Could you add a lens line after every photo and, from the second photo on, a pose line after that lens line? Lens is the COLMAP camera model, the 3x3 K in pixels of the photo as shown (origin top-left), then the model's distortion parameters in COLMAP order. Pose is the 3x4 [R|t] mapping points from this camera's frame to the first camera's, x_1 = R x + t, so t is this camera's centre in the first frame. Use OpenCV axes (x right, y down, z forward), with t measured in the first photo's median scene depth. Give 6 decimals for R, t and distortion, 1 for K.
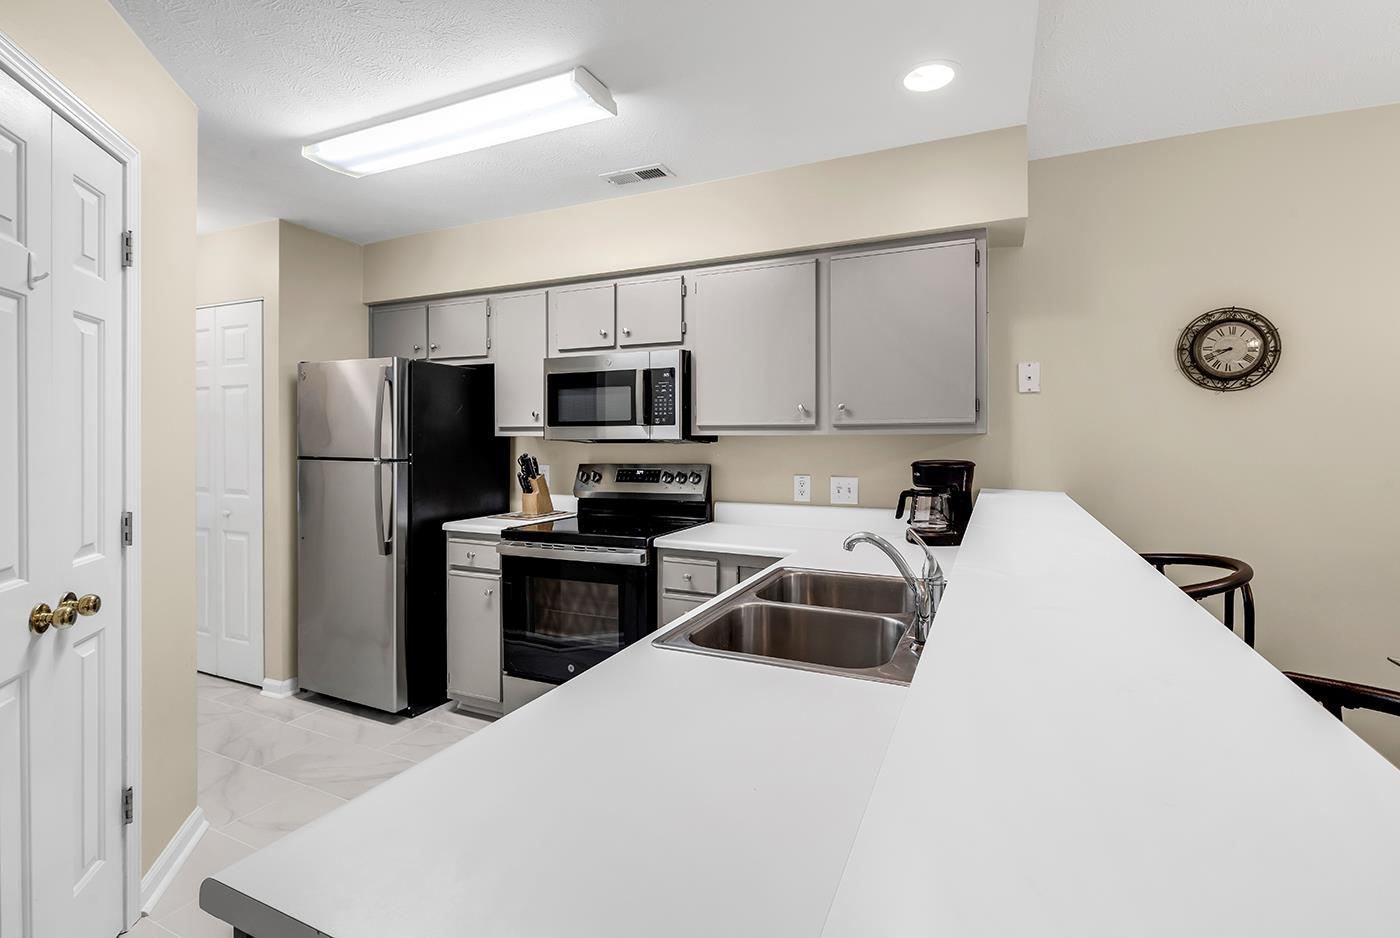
lens RADIAL K [[648.3, 0, 707.2], [0, 648.3, 433.3], [0, 0, 1]] dist [0.002074, 0.000052]
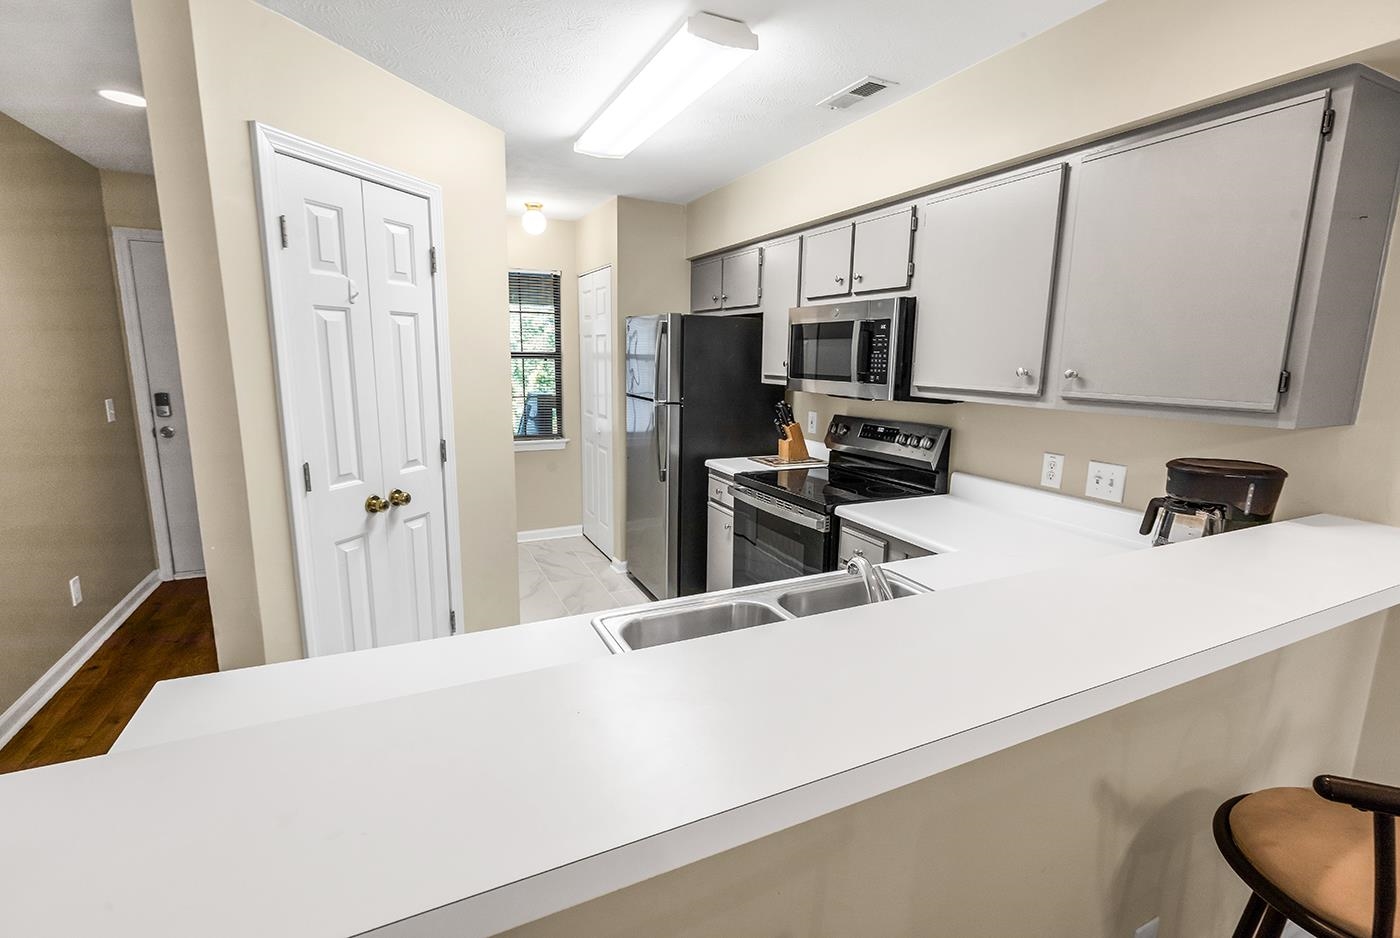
lens RADIAL K [[643.0, 0, 695.7], [0, 643.0, 461.4], [0, 0, 1]] dist [-0.002707, -0.000700]
pose [[0.764678, 0.117807, -0.633553, 0.317811], [-0.009325, 0.985068, 0.171915, -0.057250], [0.644346, -0.125552, 0.754358, 0.145417]]
